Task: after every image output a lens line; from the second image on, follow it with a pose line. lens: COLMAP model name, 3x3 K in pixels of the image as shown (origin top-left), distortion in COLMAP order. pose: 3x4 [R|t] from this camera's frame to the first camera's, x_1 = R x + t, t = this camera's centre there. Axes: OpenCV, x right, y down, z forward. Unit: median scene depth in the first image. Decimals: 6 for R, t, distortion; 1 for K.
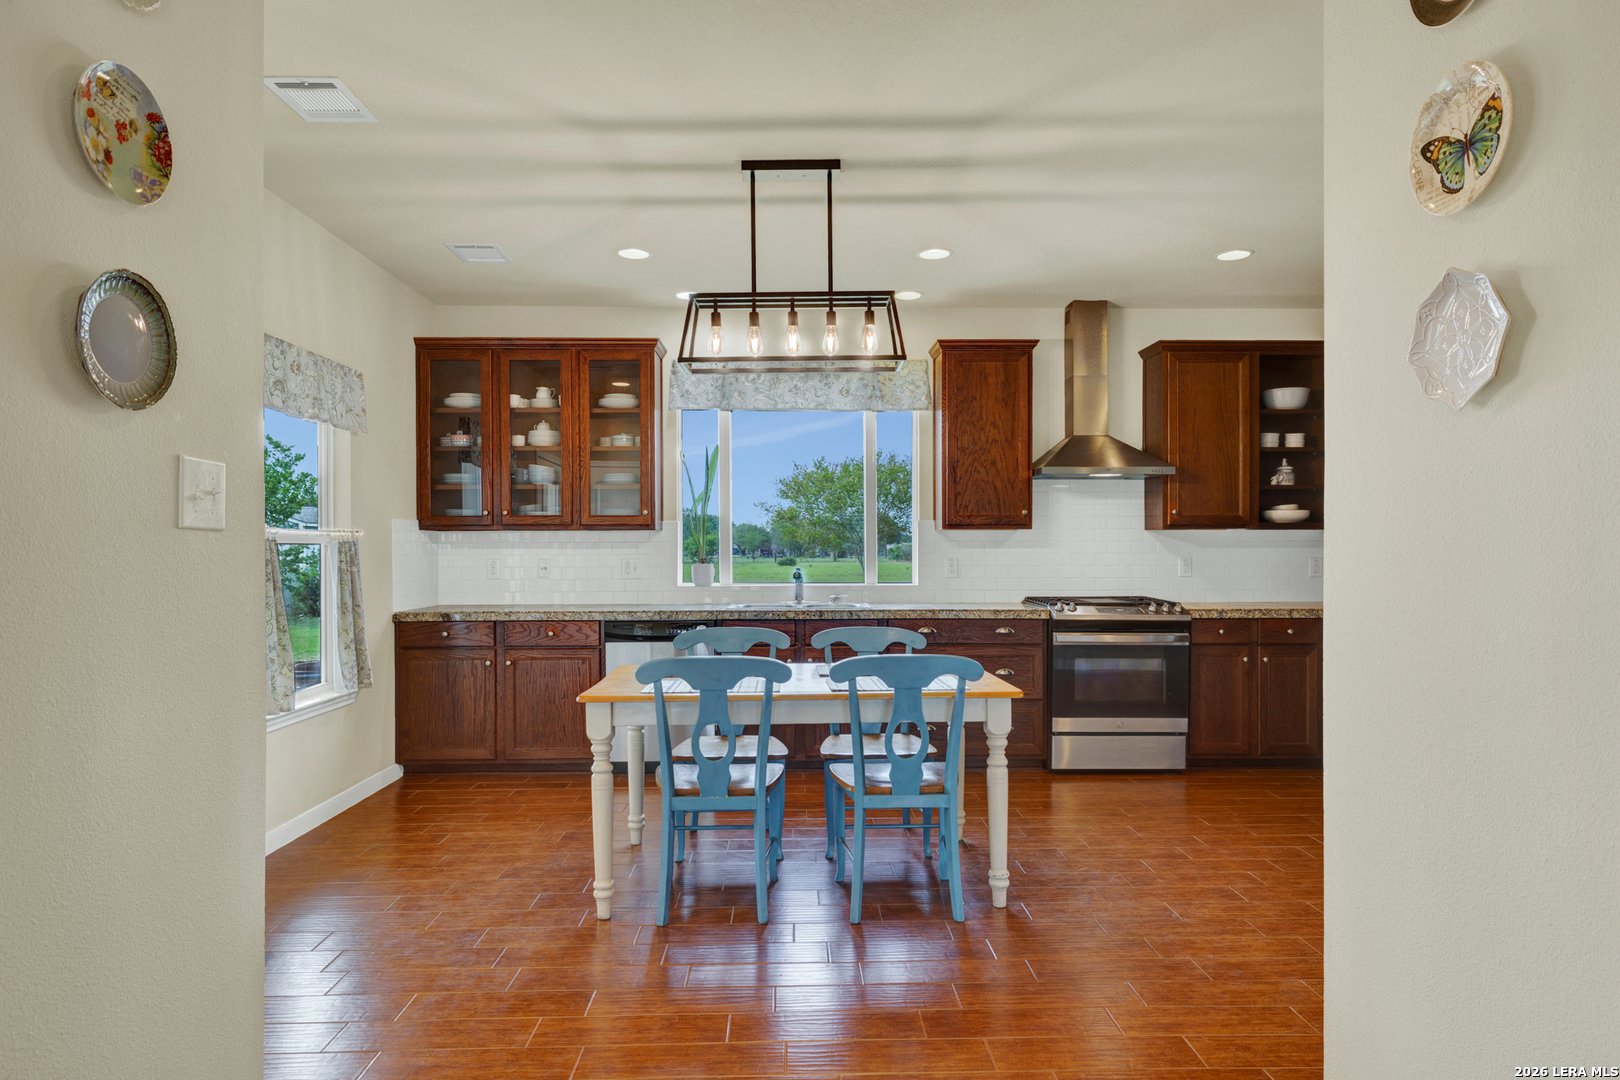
lens RADIAL K [[951.4, 0, 810.0], [0, 951.4, 540.0], [0, 0, 1]] dist [0.039571, -0.000284]
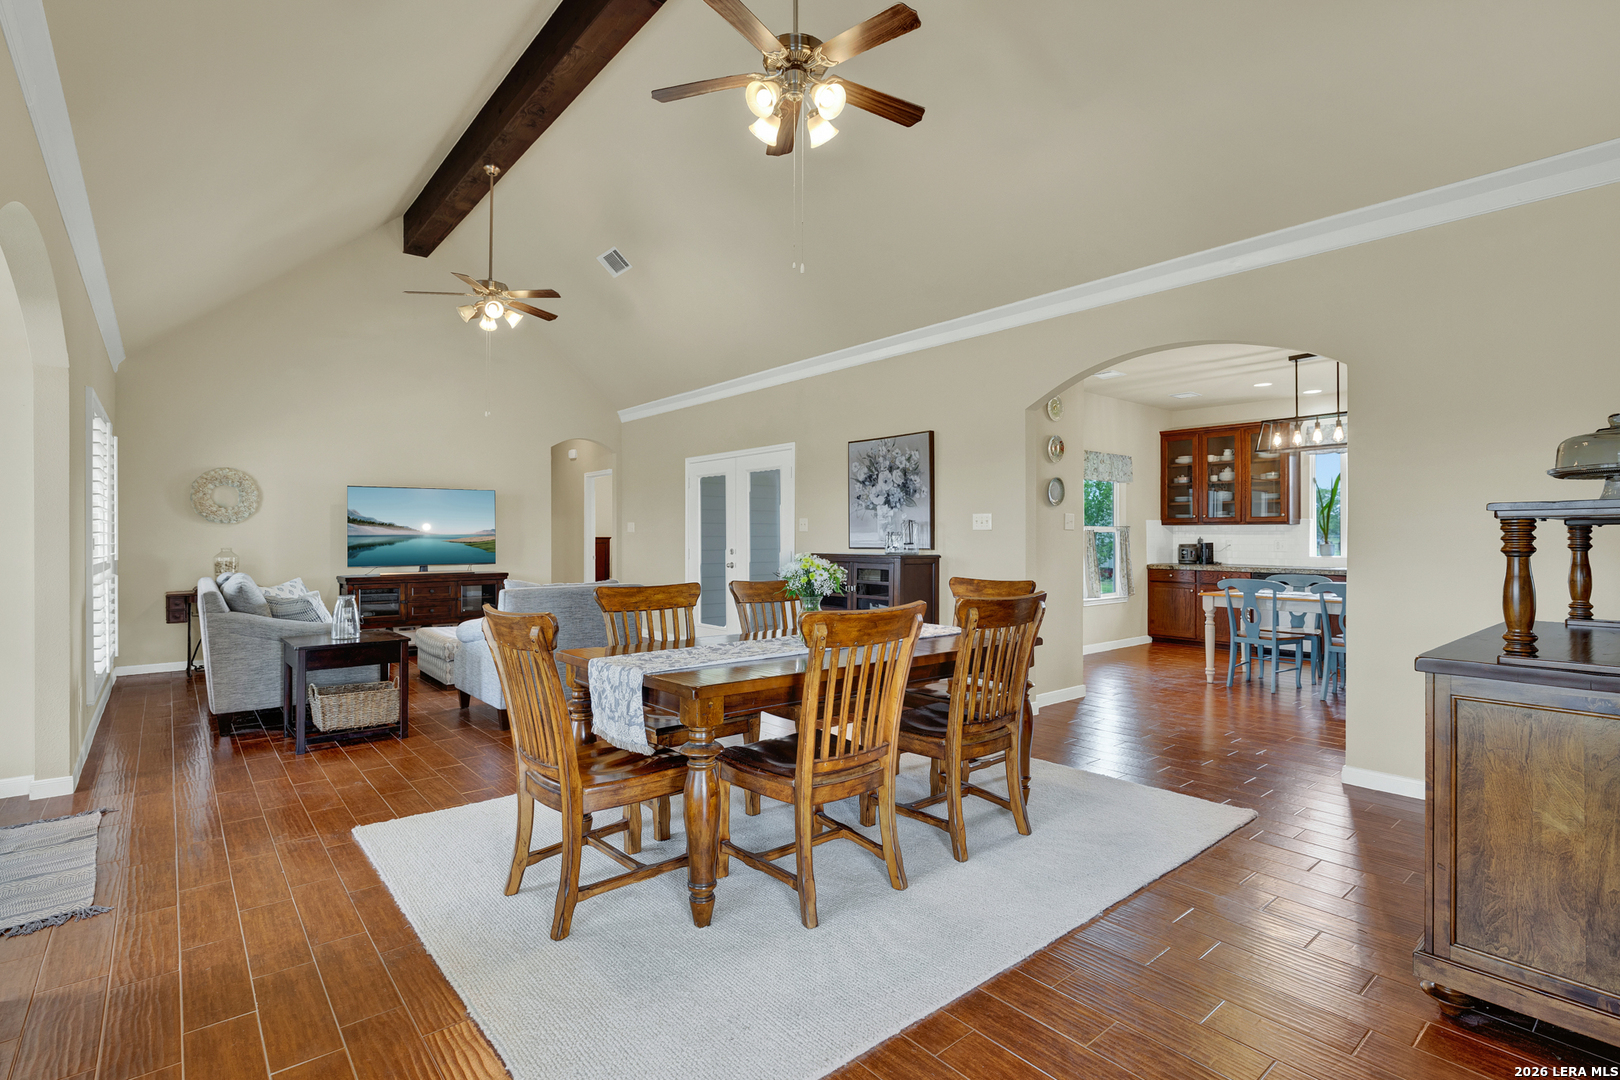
lens RADIAL K [[772.5, 0, 811.2], [0, 772.5, 530.0], [0, 0, 1]] dist [0.000539, 0.000978]
pose [[0.634528, 0.003106, -0.772894, 0.415705], [-0.000678, 0.999994, 0.003462, -0.005937], [0.772900, -0.001673, 0.634526, -0.661861]]
